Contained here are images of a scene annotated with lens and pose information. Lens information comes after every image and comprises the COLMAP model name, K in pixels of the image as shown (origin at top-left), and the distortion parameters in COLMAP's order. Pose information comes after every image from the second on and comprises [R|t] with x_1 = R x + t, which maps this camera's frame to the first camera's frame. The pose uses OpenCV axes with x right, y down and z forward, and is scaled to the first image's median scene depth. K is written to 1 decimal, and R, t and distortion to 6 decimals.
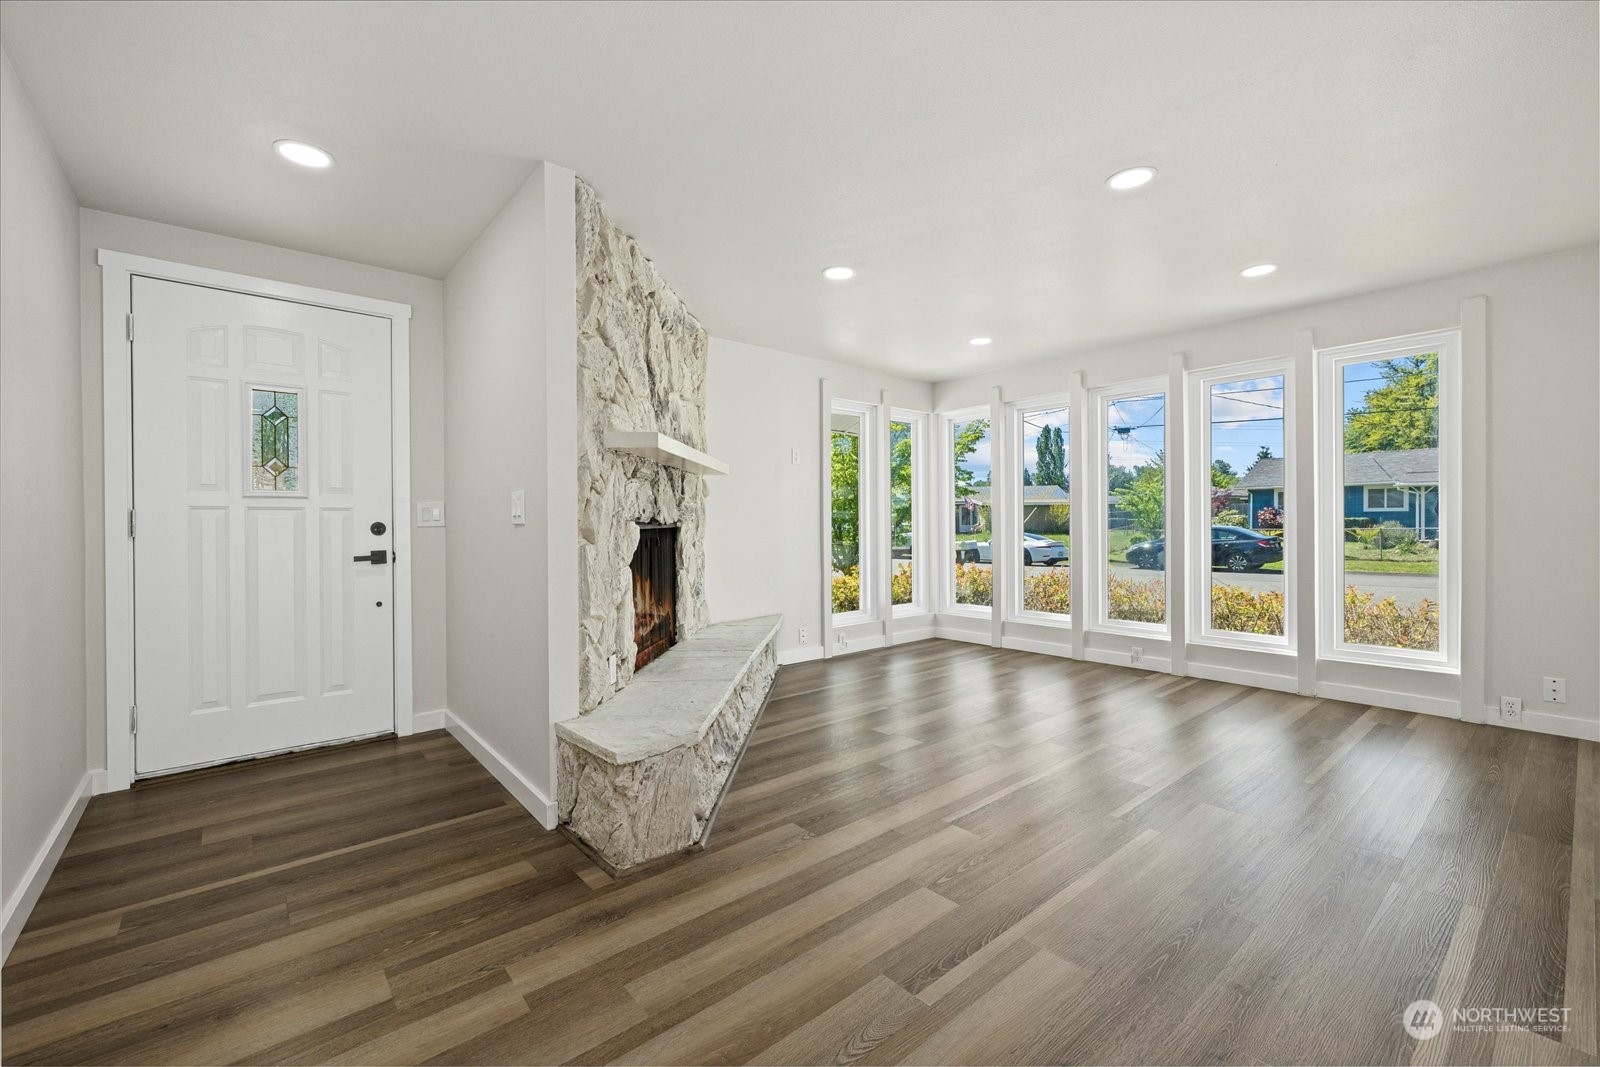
lens RADIAL K [[684.6, 0, 788.9], [0, 684.6, 531.0], [0, 0, 1]] dist [-0.000386, 0.000272]
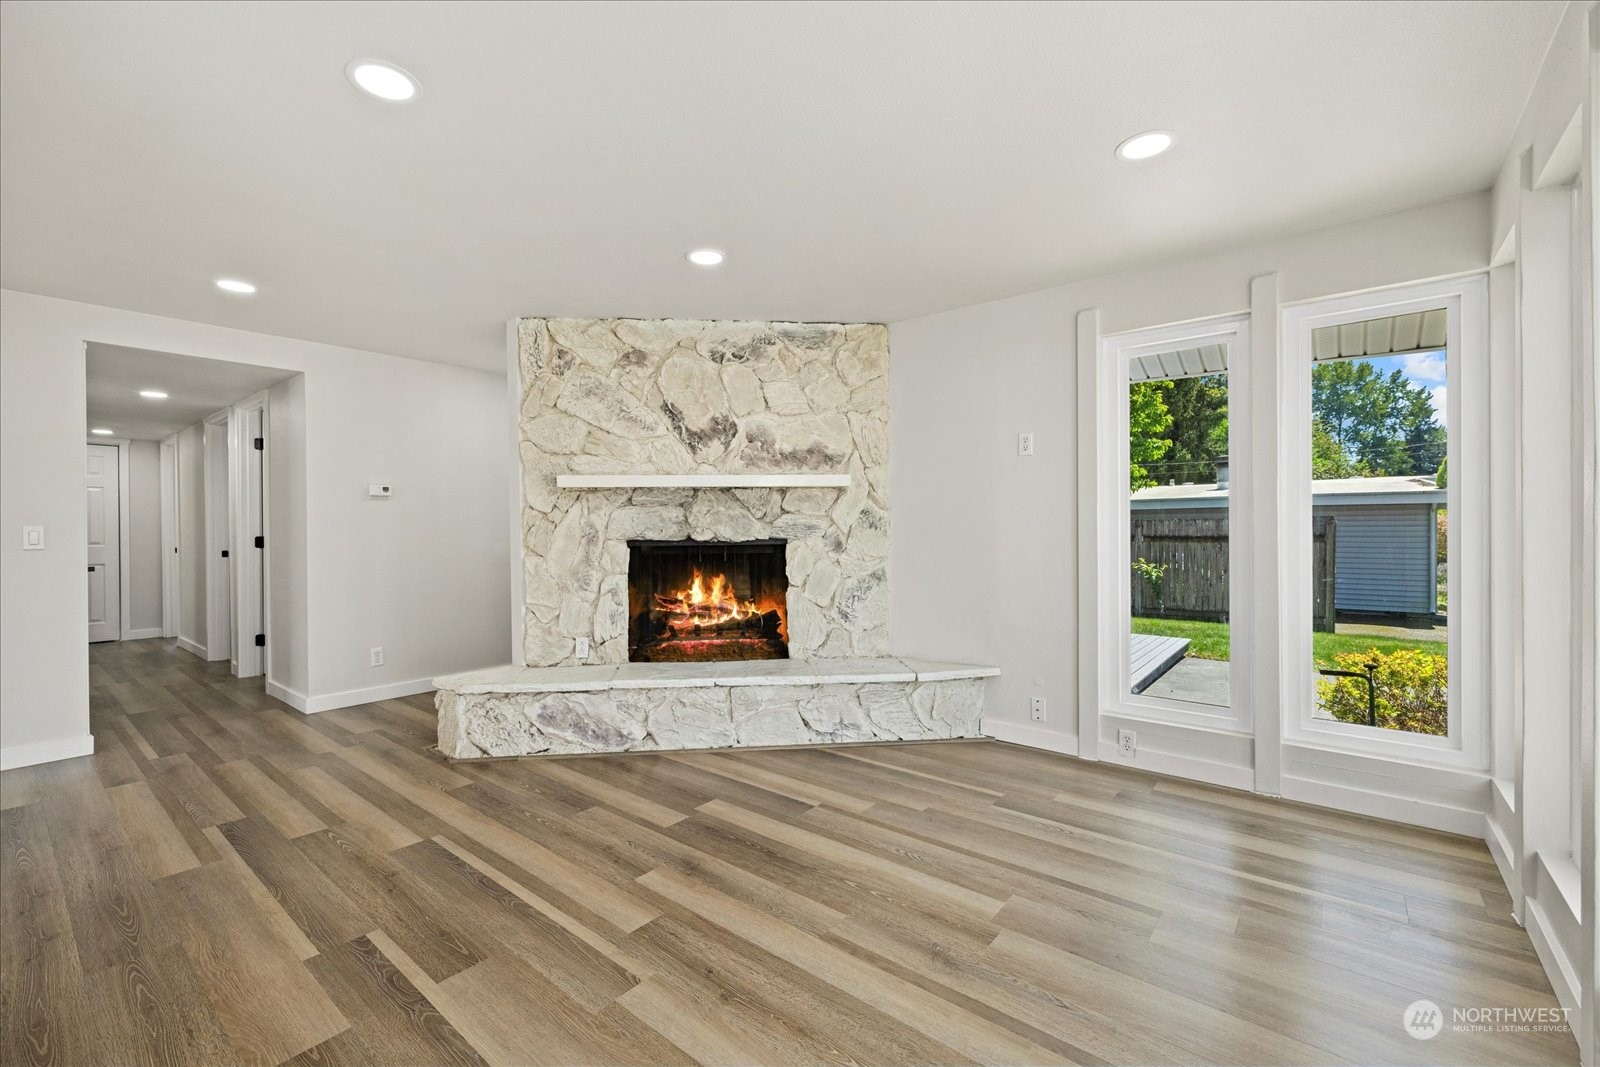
lens RADIAL K [[684.6, 0, 789.1], [0, 684.6, 533.4], [0, 0, 1]] dist [-0.000386, 0.000272]
pose [[0.164729, 0.019028, -0.986155, 0.837297], [-0.005266, 0.999817, 0.018412, -0.040180], [0.986325, 0.002161, 0.164799, 0.847379]]
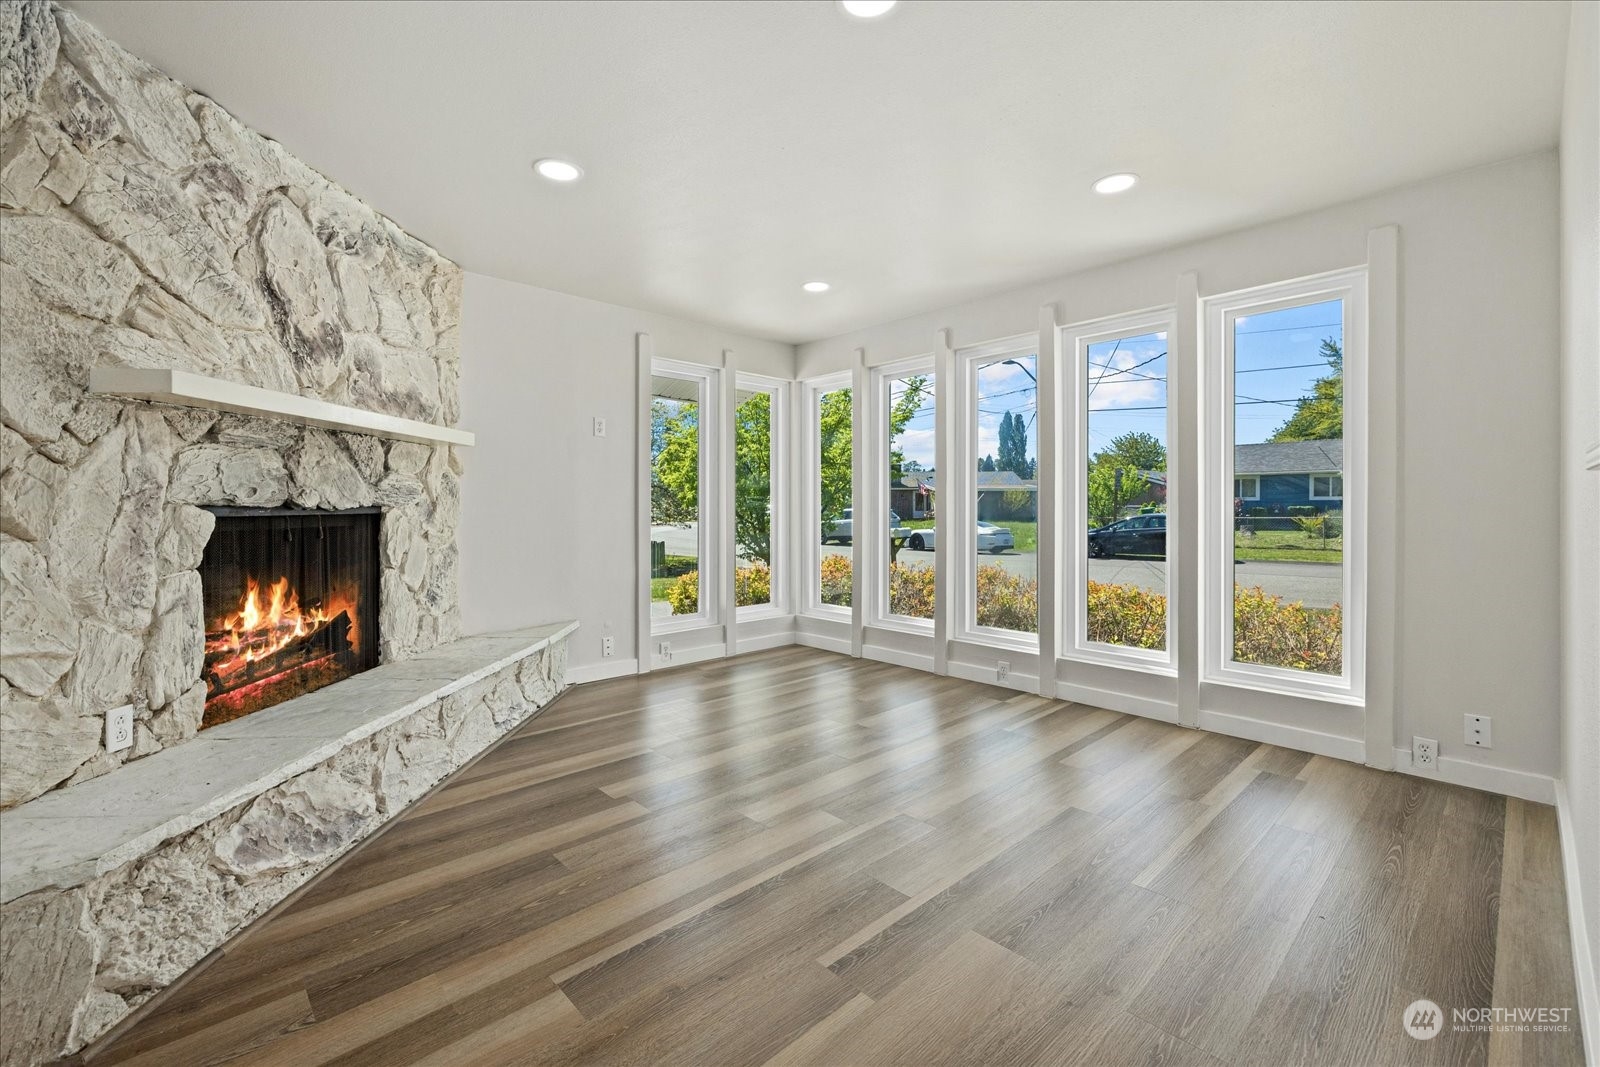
lens RADIAL K [[684.6, 0, 796.8], [0, 684.6, 515.5], [0, 0, 1]] dist [-0.000386, 0.000272]
pose [[0.998915, 0.006223, 0.046147, 0.262758], [-0.006217, 0.999981, -0.000262, -0.005792], [-0.046148, -0.000025, 0.998935, 0.220829]]
